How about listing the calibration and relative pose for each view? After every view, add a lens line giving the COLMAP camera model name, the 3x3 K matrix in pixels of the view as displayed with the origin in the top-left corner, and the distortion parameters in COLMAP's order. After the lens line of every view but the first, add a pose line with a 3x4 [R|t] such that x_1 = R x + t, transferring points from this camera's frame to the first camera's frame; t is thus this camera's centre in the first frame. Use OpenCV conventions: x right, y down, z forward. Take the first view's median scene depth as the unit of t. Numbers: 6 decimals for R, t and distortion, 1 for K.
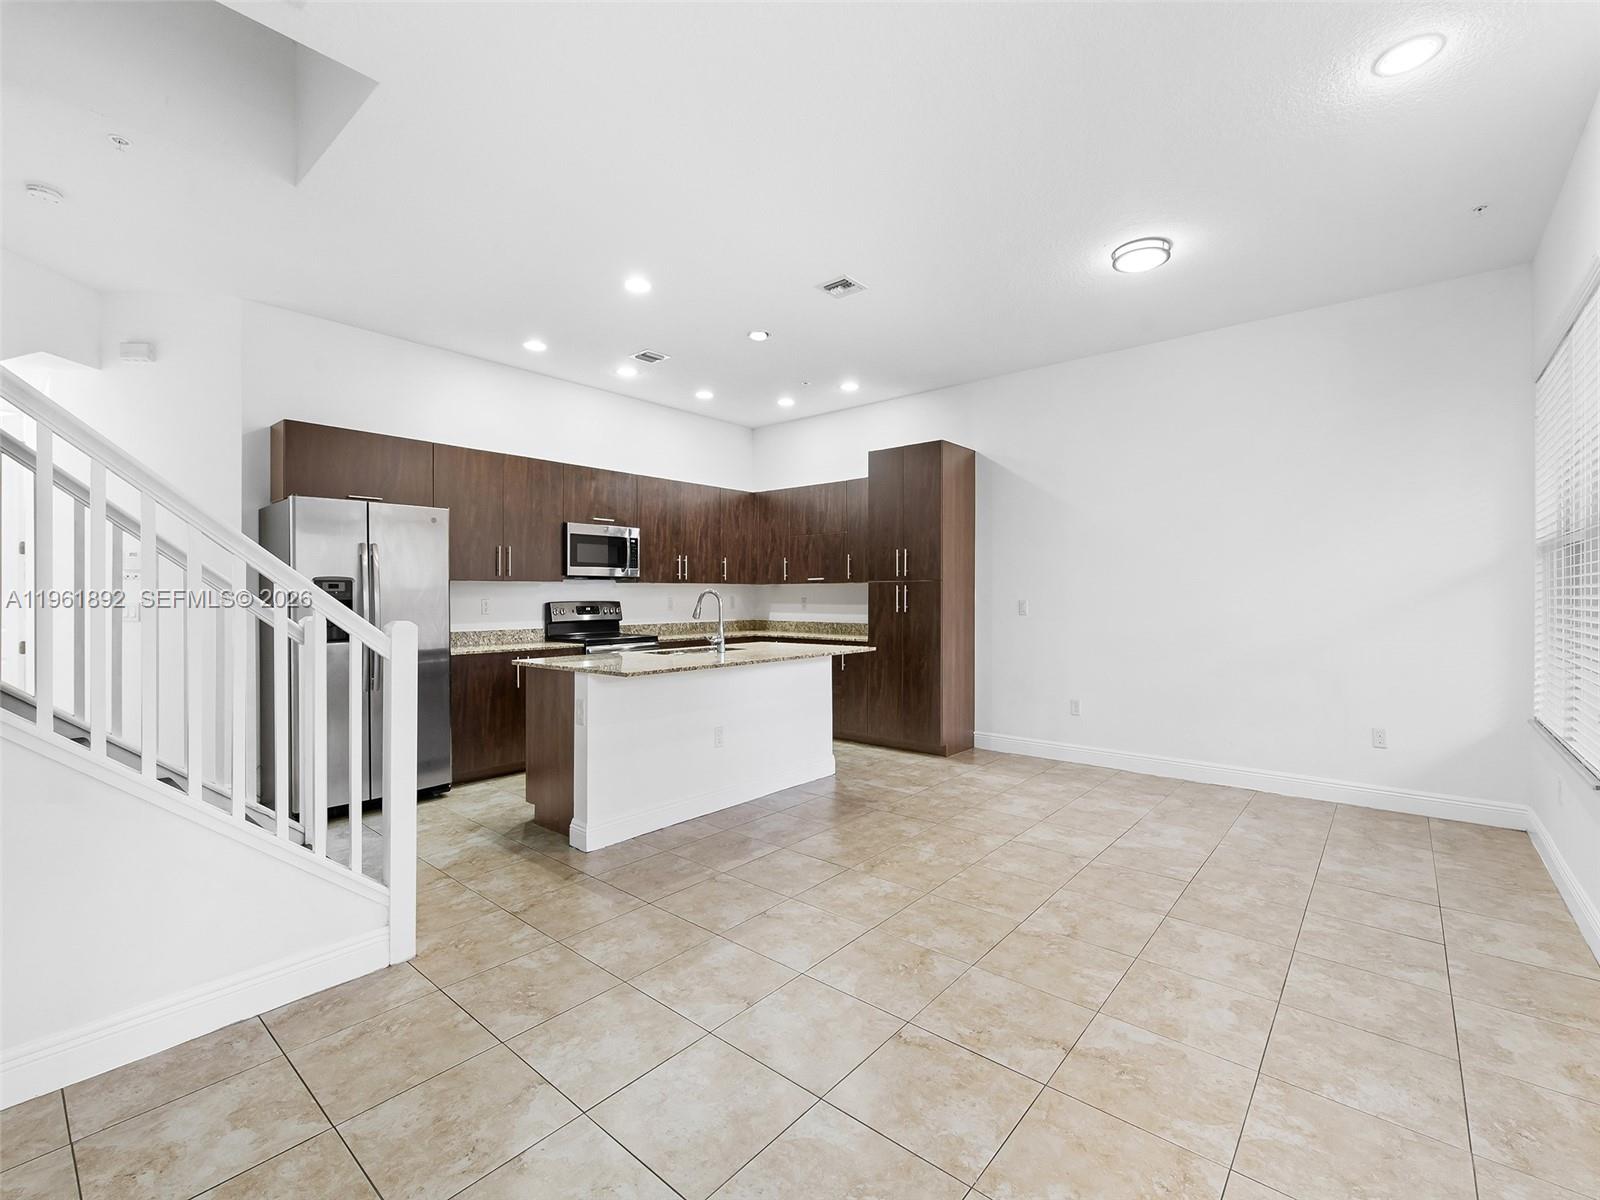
lens RADIAL K [[706.9, 0, 801.8], [0, 706.9, 595.3], [0, 0, 1]] dist [-0.001374, -0.000461]
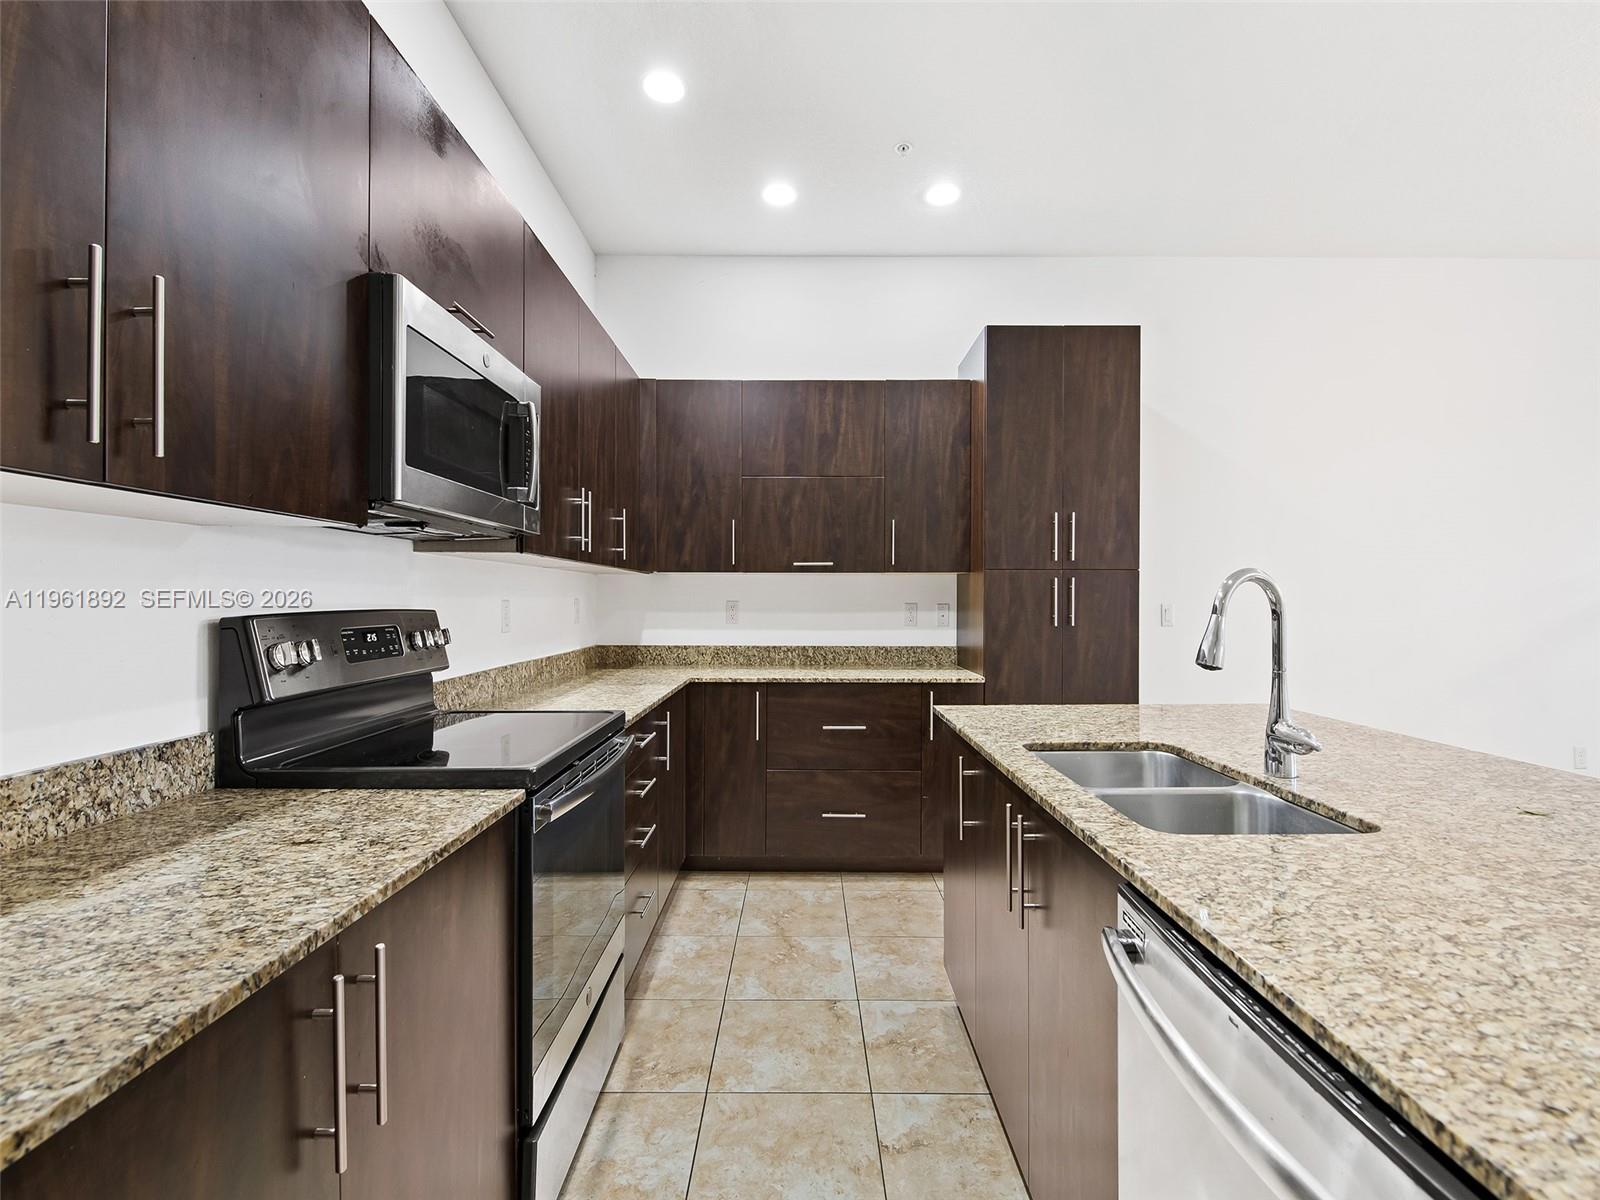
lens RADIAL K [[706.9, 0, 801.8], [0, 706.9, 595.3], [0, 0, 1]] dist [-0.001374, -0.000461]
pose [[0.763786, 0.005106, 0.645450, -0.376778], [-0.000665, 0.999974, -0.007124, 0.004277], [-0.645470, 0.005012, 0.763769, 0.727905]]
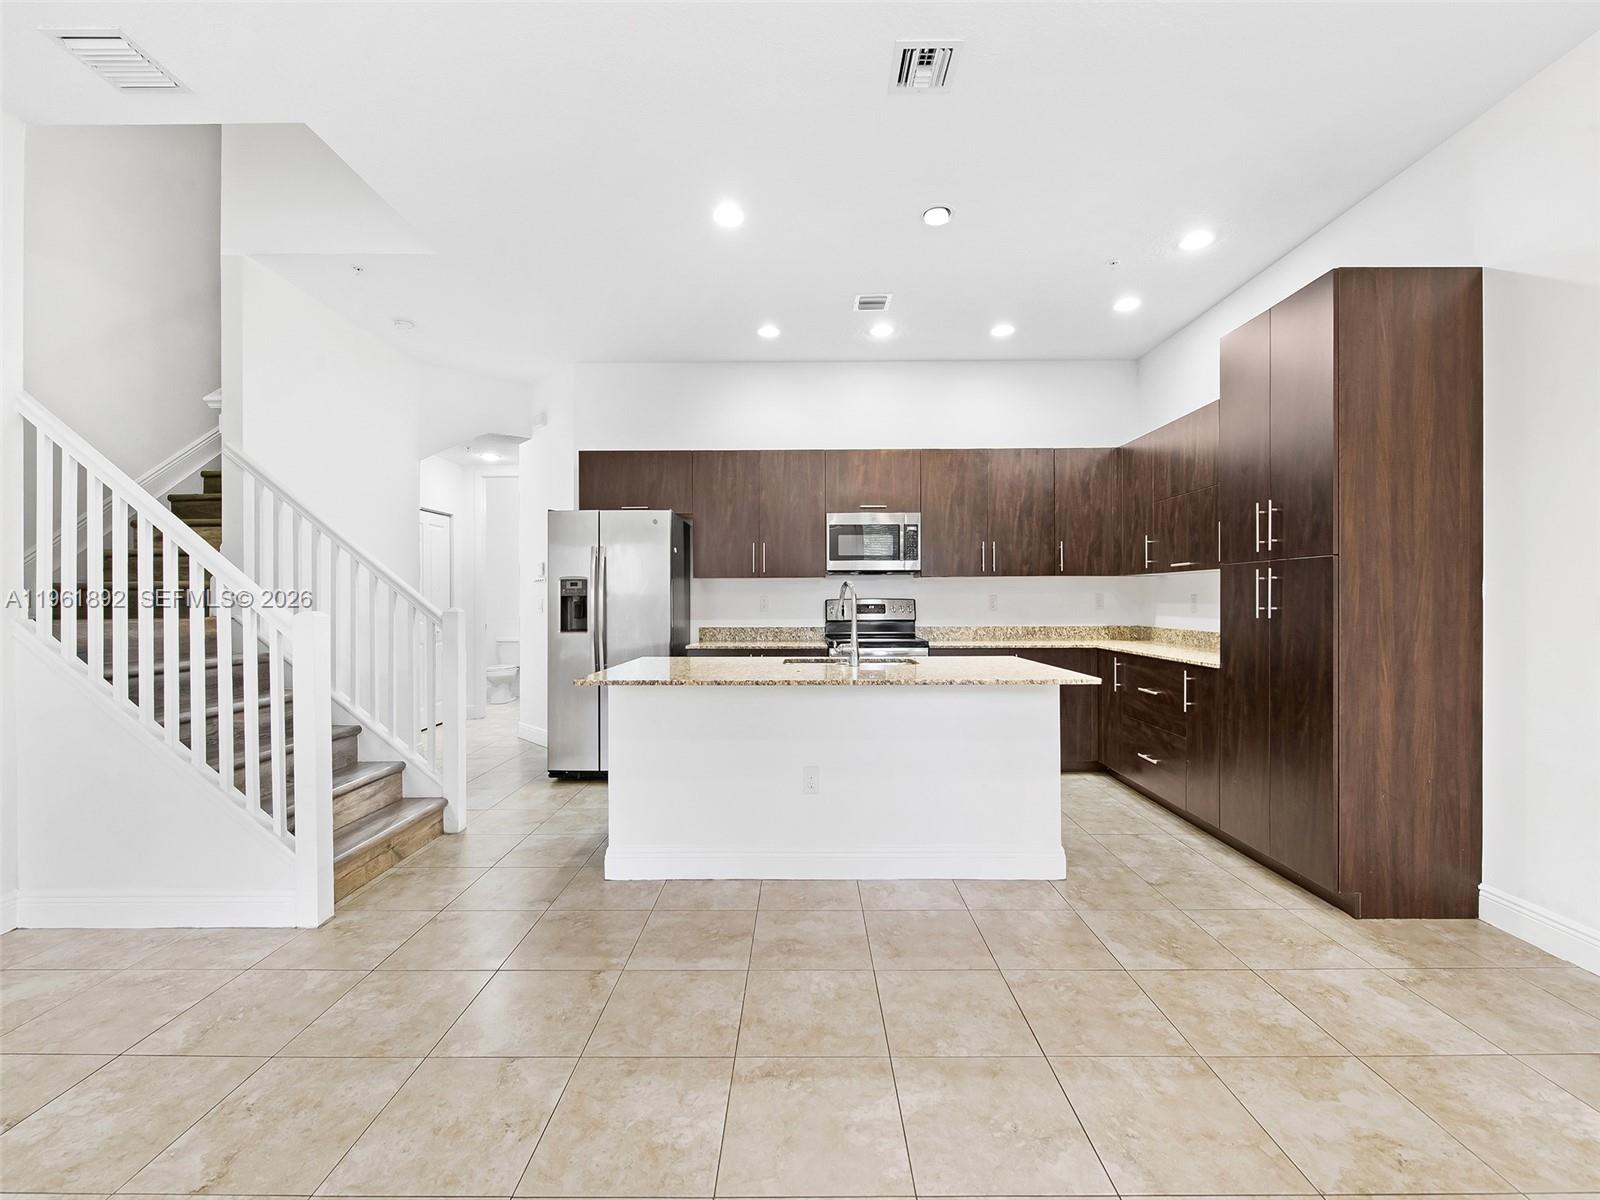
lens RADIAL K [[660.4, 0, 800.0], [0, 660.4, 600.0], [0, 0, 1]] dist [0.000979, -0.003190]
pose [[0.640909, -0.000087, -0.767617, 0.306467], [0.002392, 0.999995, 0.001884, 0.008475], [0.767613, -0.003043, 0.640906, 0.416337]]
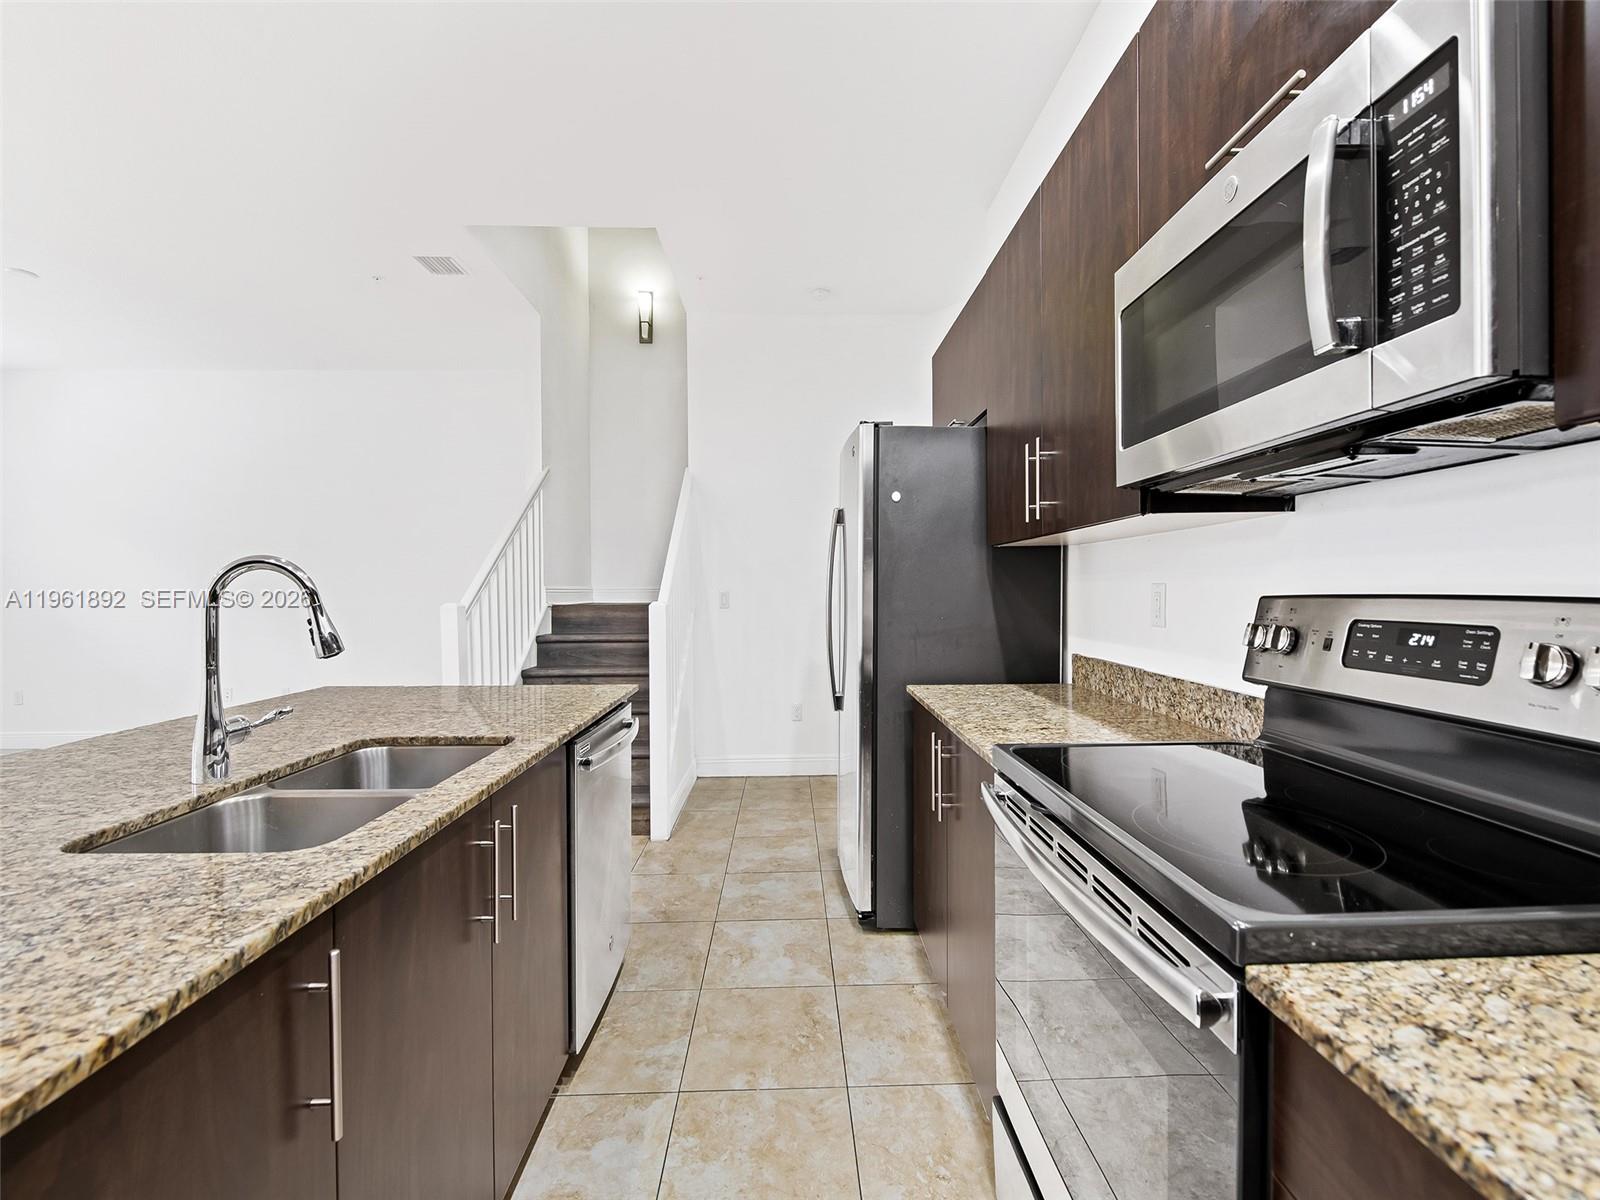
lens RADIAL K [[660.4, 0, 800.0], [0, 660.4, 600.0], [0, 0, 1]] dist [0.000979, -0.003190]
pose [[-0.748686, 0.019999, -0.662623, -0.093609], [0.010082, 0.999773, 0.018782, 0.005125], [0.662848, 0.007381, -0.748718, 1.090529]]
